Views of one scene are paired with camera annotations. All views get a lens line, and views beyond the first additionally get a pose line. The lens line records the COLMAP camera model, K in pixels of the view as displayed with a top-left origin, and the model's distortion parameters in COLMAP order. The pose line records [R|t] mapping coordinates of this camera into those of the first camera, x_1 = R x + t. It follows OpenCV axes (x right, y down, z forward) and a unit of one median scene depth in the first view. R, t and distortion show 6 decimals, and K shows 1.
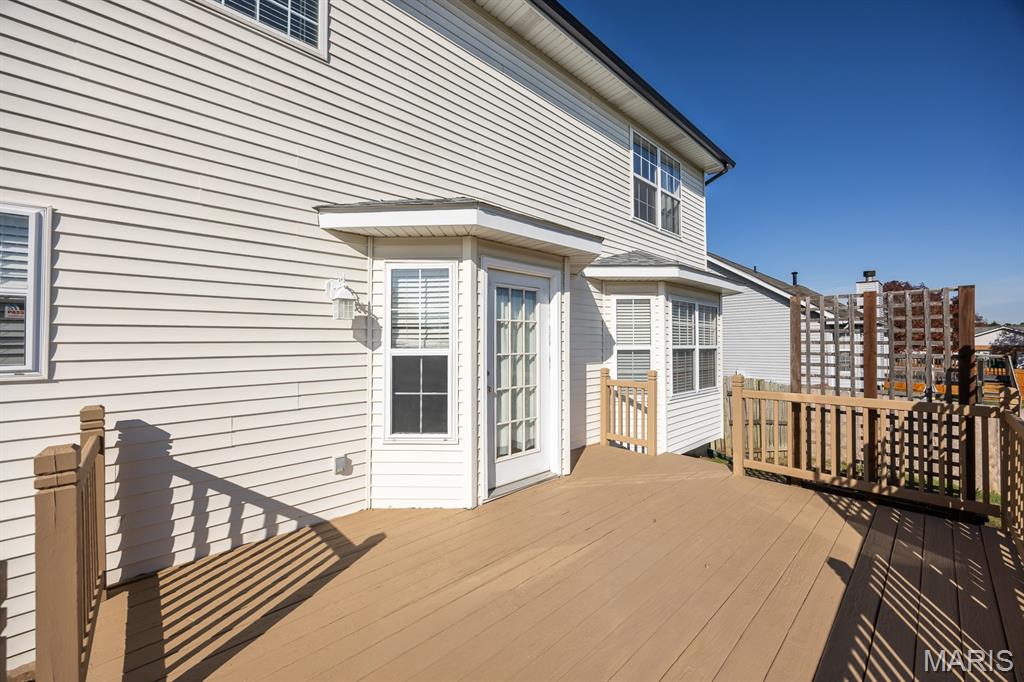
lens RADIAL K [[395.8, 0, 513.9], [0, 395.8, 332.8], [0, 0, 1]] dist [0.000384, 0.000123]
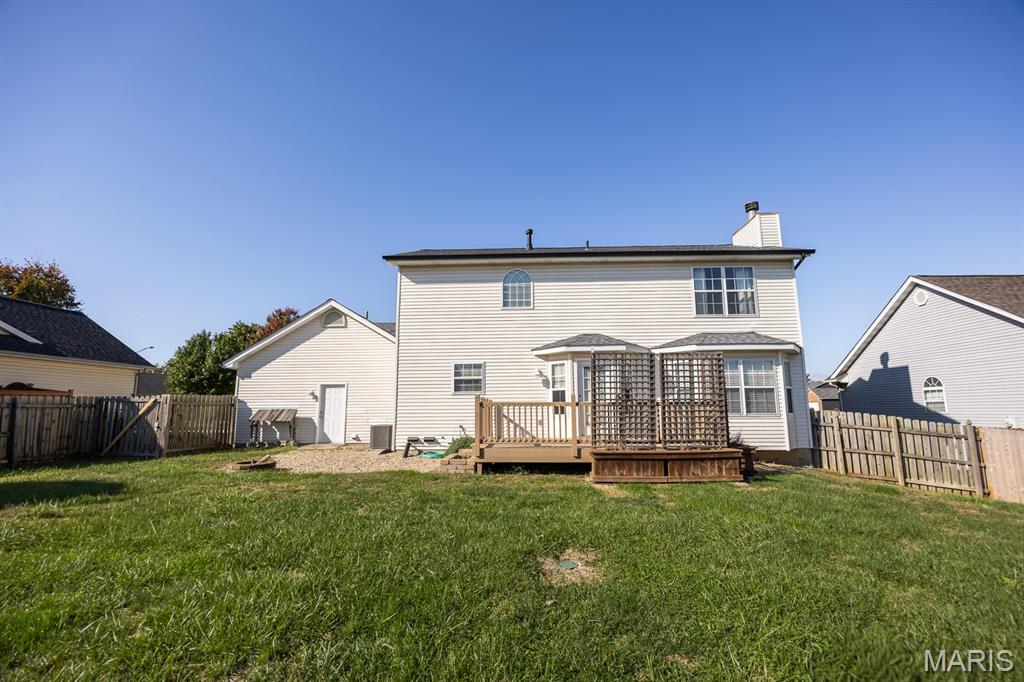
lens RADIAL K [[443.5, 0, 512.0], [0, 443.5, 341.0], [0, 0, 1]] dist [-0.001480, -0.000230]
pose [[0.714663, -0.113531, -0.690194, 2.042060], [0.025538, 0.990317, -0.136455, 0.143722], [0.699003, 0.079893, 0.710642, -1.891399]]
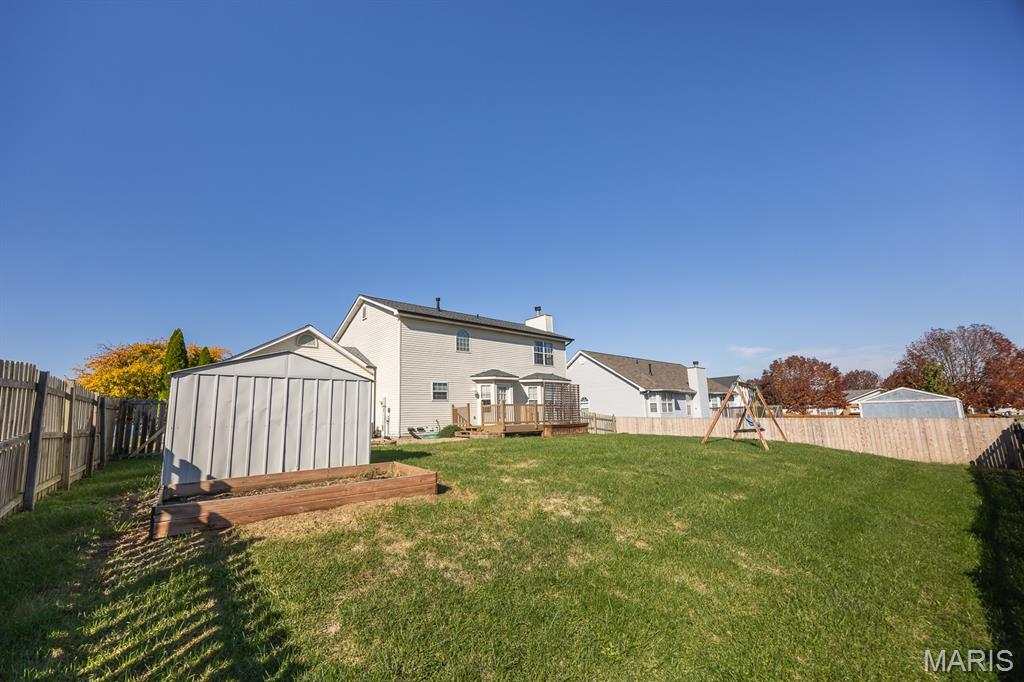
lens RADIAL K [[395.8, 0, 513.9], [0, 395.8, 332.8], [0, 0, 1]] dist [0.000384, 0.000123]
pose [[0.999425, -0.032391, -0.010074, 0.281452], [0.029962, 0.982184, -0.185517, 0.189130], [0.015903, 0.185108, 0.982589, -5.091205]]
